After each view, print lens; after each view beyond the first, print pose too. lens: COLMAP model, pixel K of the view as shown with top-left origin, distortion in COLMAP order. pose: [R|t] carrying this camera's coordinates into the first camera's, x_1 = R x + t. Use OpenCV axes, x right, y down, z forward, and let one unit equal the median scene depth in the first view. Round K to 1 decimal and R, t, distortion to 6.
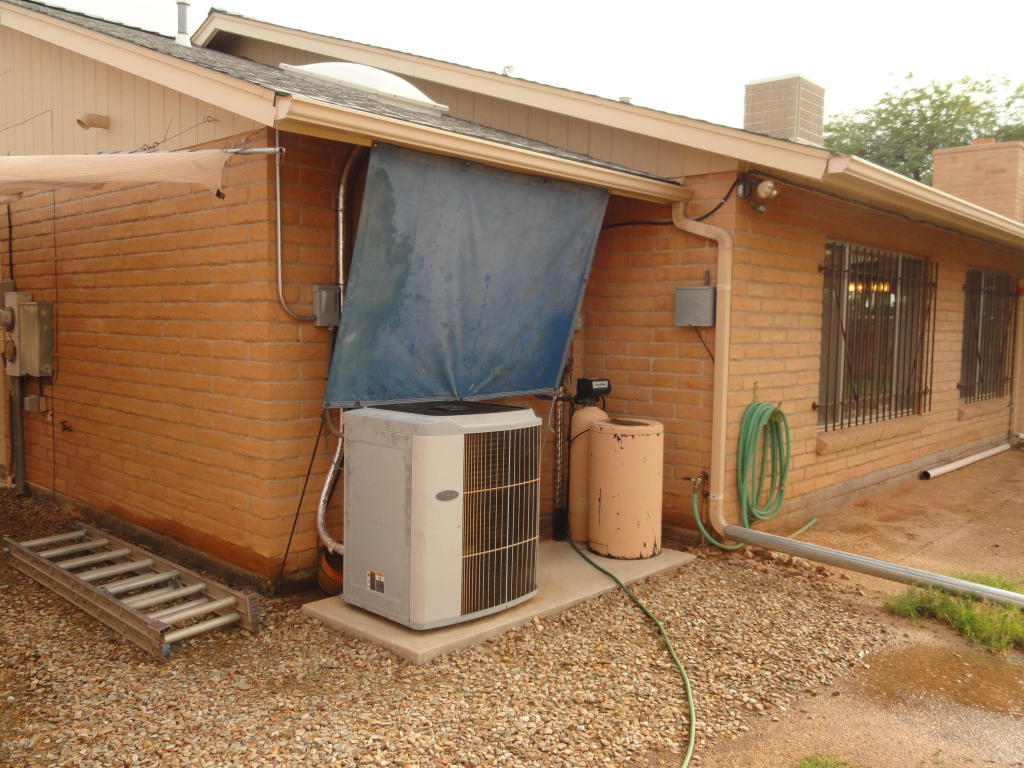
lens RADIAL K [[868.3, 0, 513.4], [0, 868.3, 386.6], [0, 0, 1]] dist [-0.001811, 0.008350]
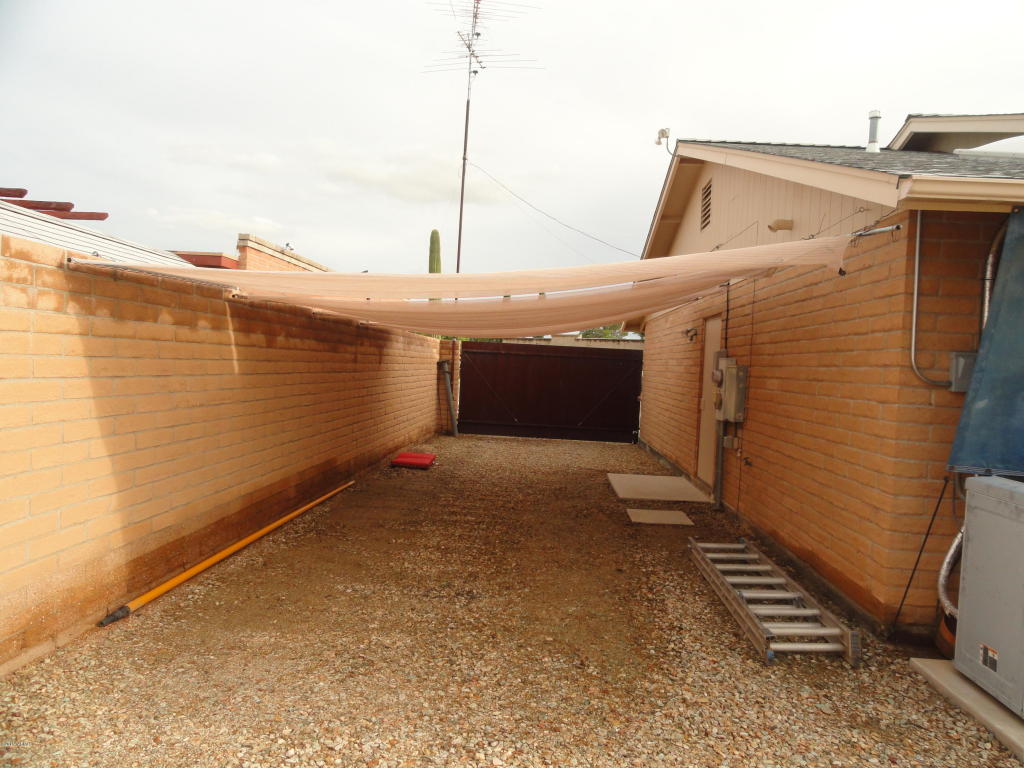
lens RADIAL K [[714.0, 0, 515.2], [0, 714.0, 384.0], [0, 0, 1]] dist [-0.004155, 0.005533]
pose [[0.643769, 0.036669, -0.764340, 0.090222], [-0.097638, 0.994623, -0.034519, 0.001587], [0.758965, 0.096851, 0.643888, 0.058648]]
